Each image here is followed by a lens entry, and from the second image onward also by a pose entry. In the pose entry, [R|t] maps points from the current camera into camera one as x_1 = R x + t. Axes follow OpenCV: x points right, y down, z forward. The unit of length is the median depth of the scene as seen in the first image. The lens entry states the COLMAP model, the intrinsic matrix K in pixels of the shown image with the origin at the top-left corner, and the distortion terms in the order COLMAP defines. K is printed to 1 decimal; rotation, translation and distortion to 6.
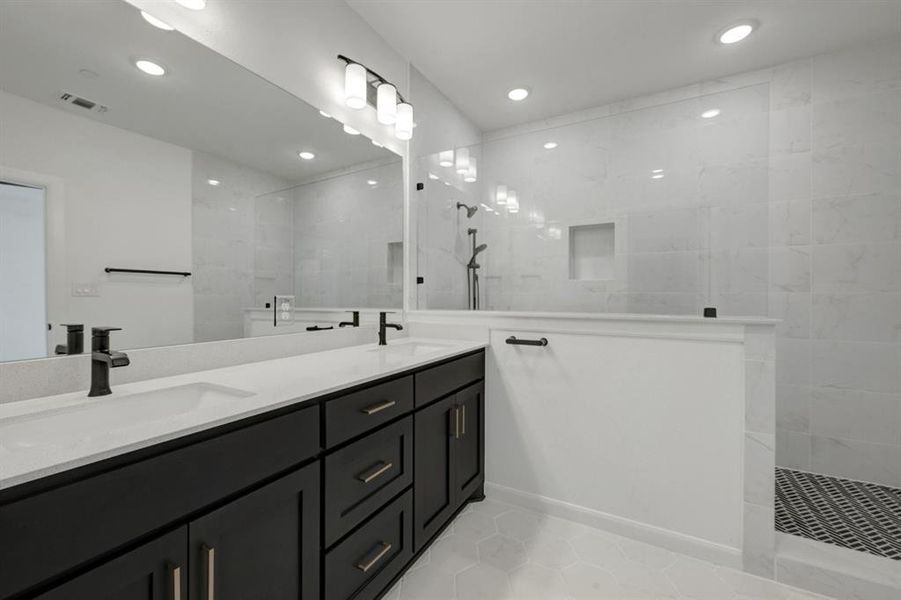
lens RADIAL K [[363.0, 0, 450.2], [0, 363.0, 298.0], [0, 0, 1]] dist [-0.000075, 0.000002]
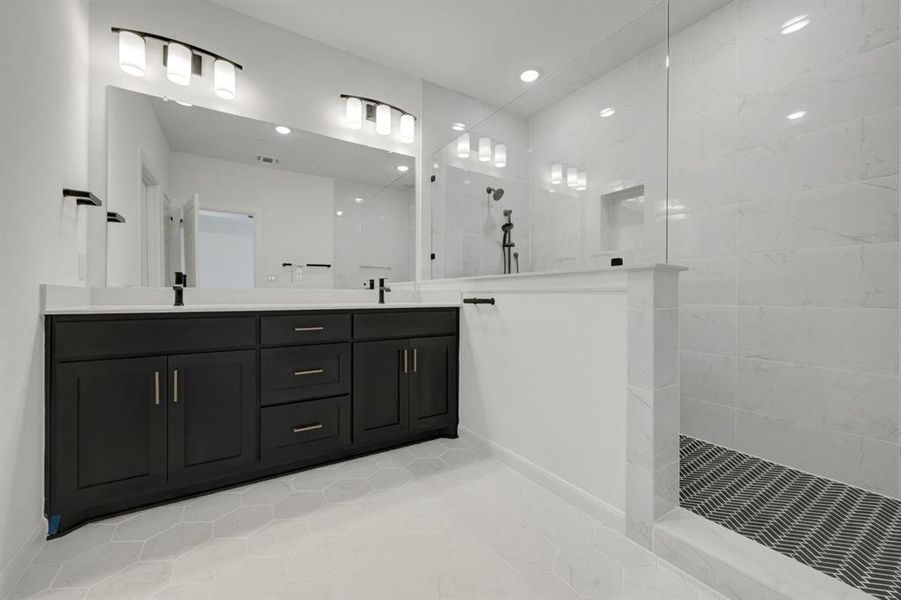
lens RADIAL K [[357.8, 0, 451.4], [0, 357.8, 296.3], [0, 0, 1]] dist [0.000390, 0.000150]
pose [[0.880757, -0.001624, -0.473565, 0.579195], [-0.000436, 0.999991, -0.004240, 0.096304], [0.473568, 0.003941, 0.880749, -0.016386]]
